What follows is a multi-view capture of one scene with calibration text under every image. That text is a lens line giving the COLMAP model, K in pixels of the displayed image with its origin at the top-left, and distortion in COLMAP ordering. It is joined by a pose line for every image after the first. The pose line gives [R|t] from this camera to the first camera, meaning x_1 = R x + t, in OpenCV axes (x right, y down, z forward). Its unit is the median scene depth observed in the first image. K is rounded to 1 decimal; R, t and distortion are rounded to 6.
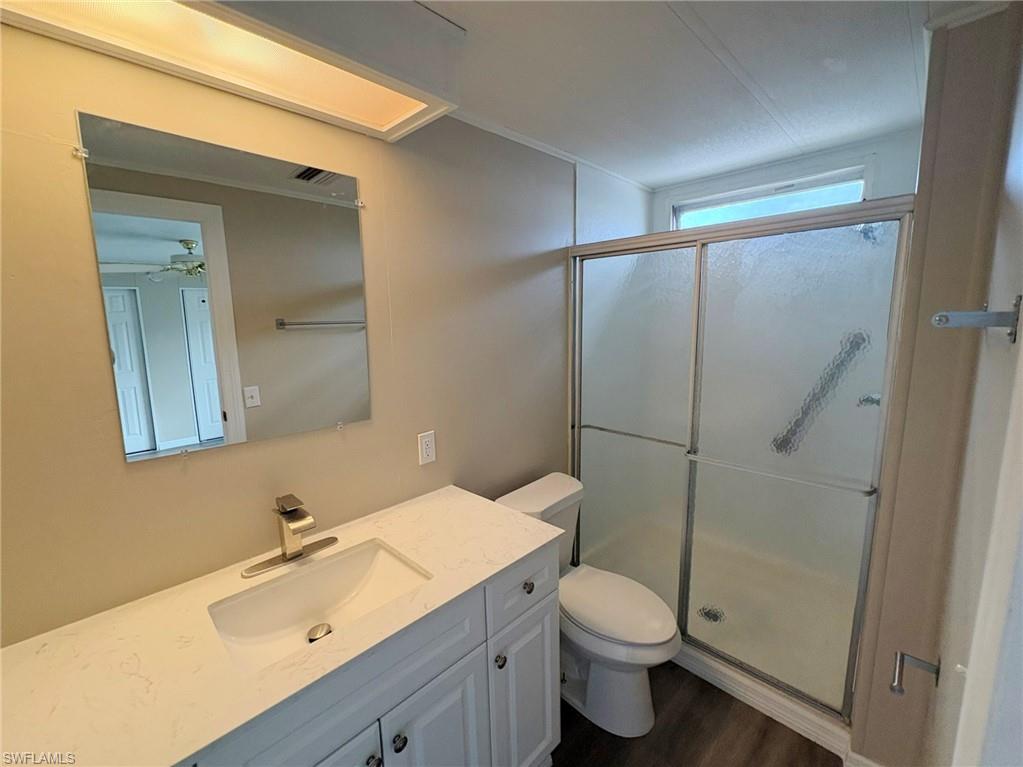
lens RADIAL K [[428.4, 0, 513.2], [0, 428.4, 380.7], [0, 0, 1]] dist [-0.000221, 0.000570]
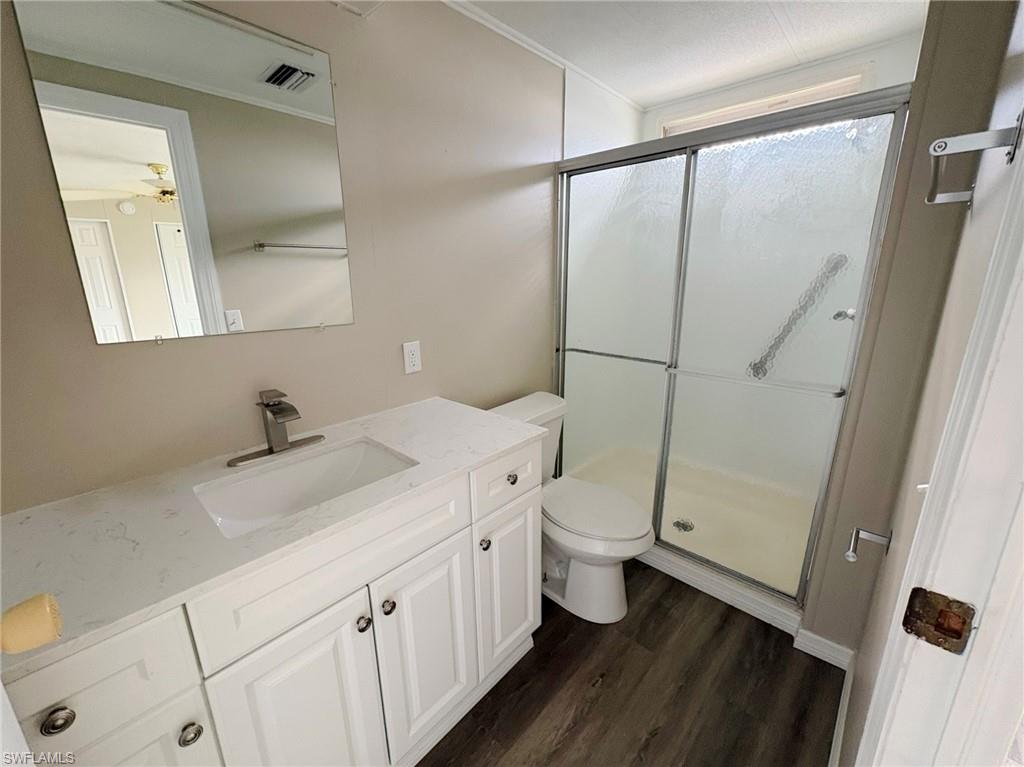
lens RADIAL K [[416.2, 0, 513.7], [0, 416.2, 380.1], [0, 0, 1]] dist [0.000741, -0.000147]
pose [[0.999468, 0.002825, 0.032501, 0.004476], [-0.006166, 0.994643, 0.103184, 0.103400], [-0.032036, -0.103330, 0.994131, 0.016273]]
